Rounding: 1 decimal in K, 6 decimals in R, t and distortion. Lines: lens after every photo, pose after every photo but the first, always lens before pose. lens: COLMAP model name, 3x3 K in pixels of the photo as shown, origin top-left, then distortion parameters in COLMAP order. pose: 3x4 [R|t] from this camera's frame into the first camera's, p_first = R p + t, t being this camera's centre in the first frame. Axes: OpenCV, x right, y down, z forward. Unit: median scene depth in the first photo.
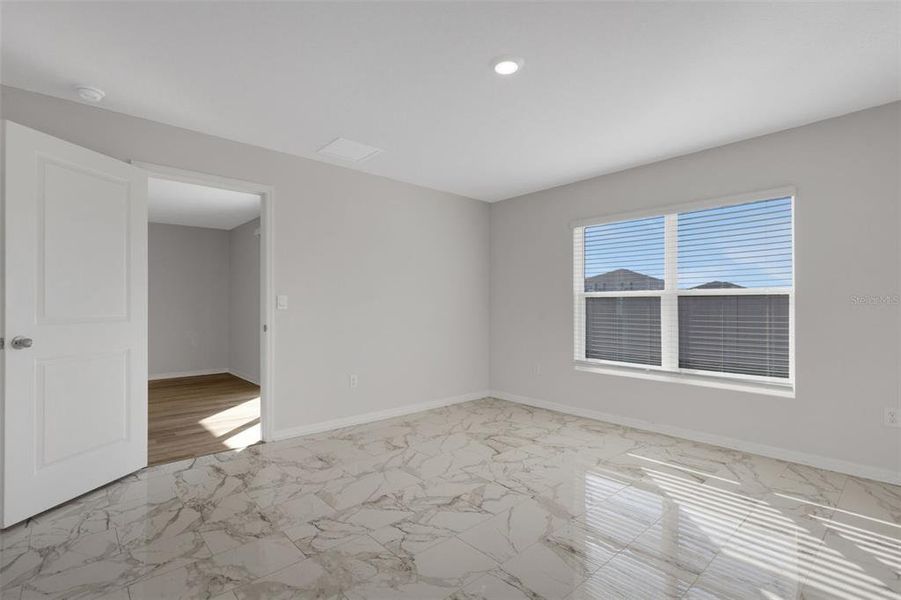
lens RADIAL K [[417.6, 0, 451.1], [0, 417.6, 302.6], [0, 0, 1]] dist [0.011345, -0.000250]
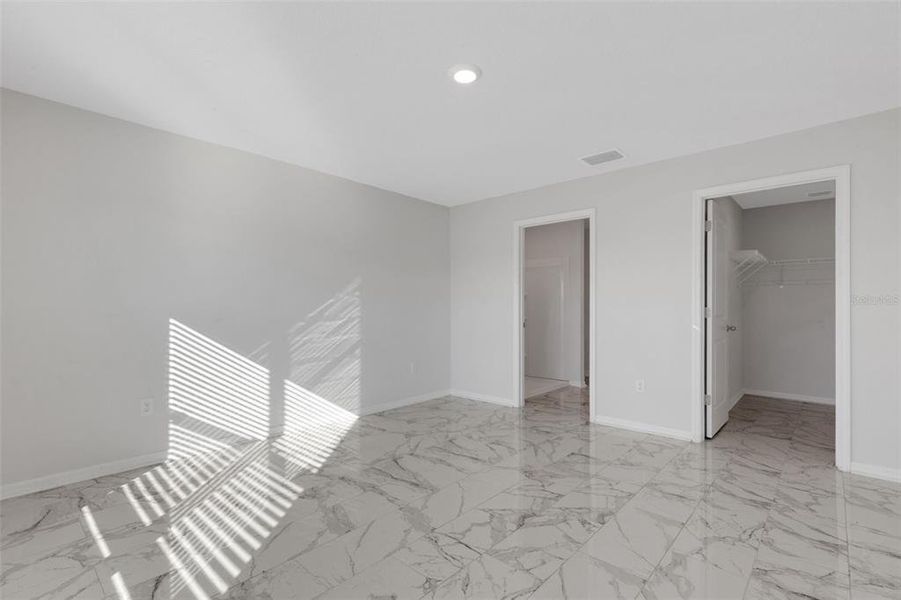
lens RADIAL K [[417.6, 0, 449.6], [0, 417.6, 307.7], [0, 0, 1]] dist [0.011345, -0.000250]
pose [[-0.995193, -0.003159, -0.097879, 0.219576], [-0.002909, 0.999992, -0.002703, 0.011989], [0.097887, -0.002406, -0.995195, 1.640801]]
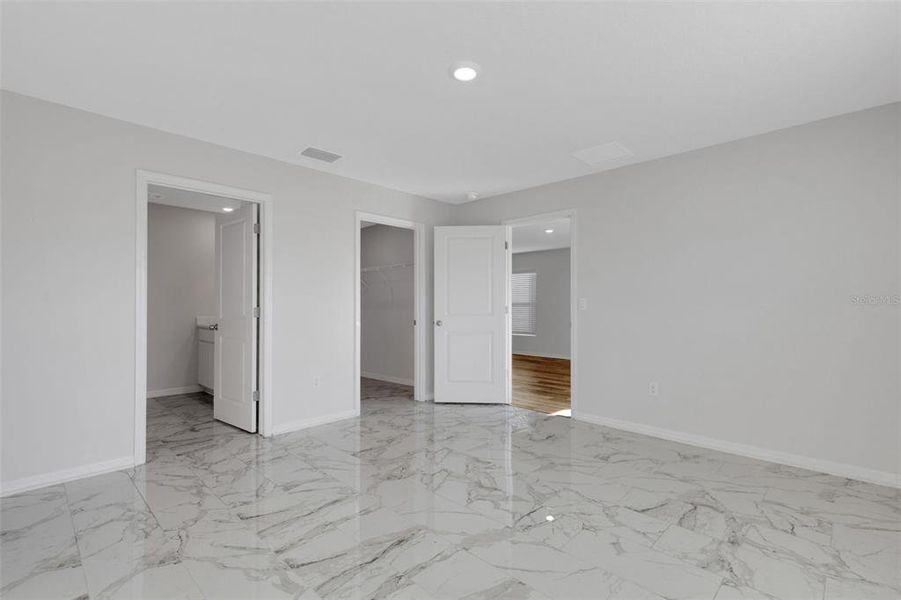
lens RADIAL K [[417.6, 0, 475.9], [0, 417.6, 300.2], [0, 0, 1]] dist [0.011345, -0.000250]
pose [[0.099159, -0.016845, -0.994929, 0.932064], [0.002629, 0.999858, -0.016666, 0.010475], [0.995068, -0.000963, 0.099189, 0.748350]]
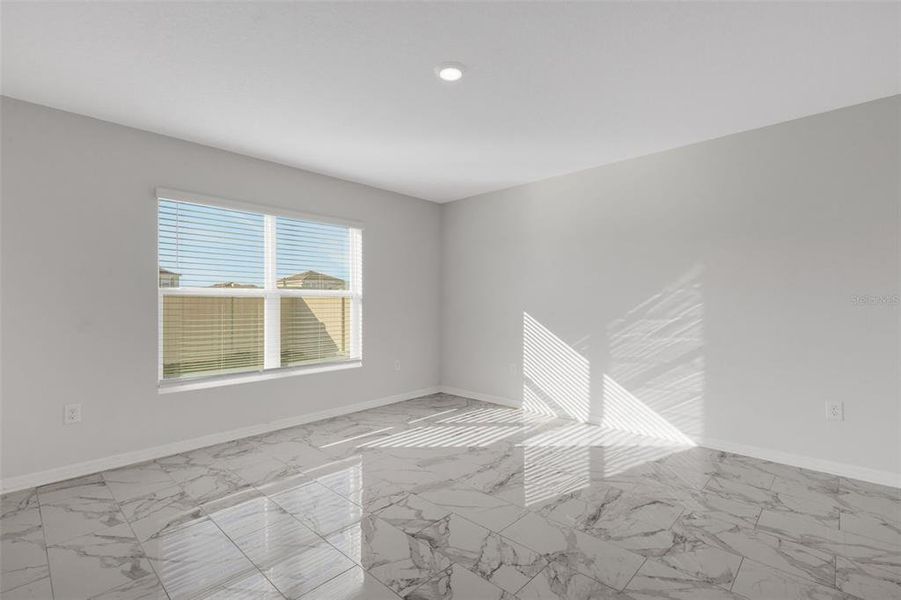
lens RADIAL K [[417.6, 0, 446.0], [0, 417.6, 298.9], [0, 0, 1]] dist [0.011345, -0.000250]
pose [[-0.065182, 0.008613, 0.997836, -0.726014], [0.001138, 0.999963, -0.008557, 0.003985], [-0.997873, 0.000577, -0.065189, 0.873673]]
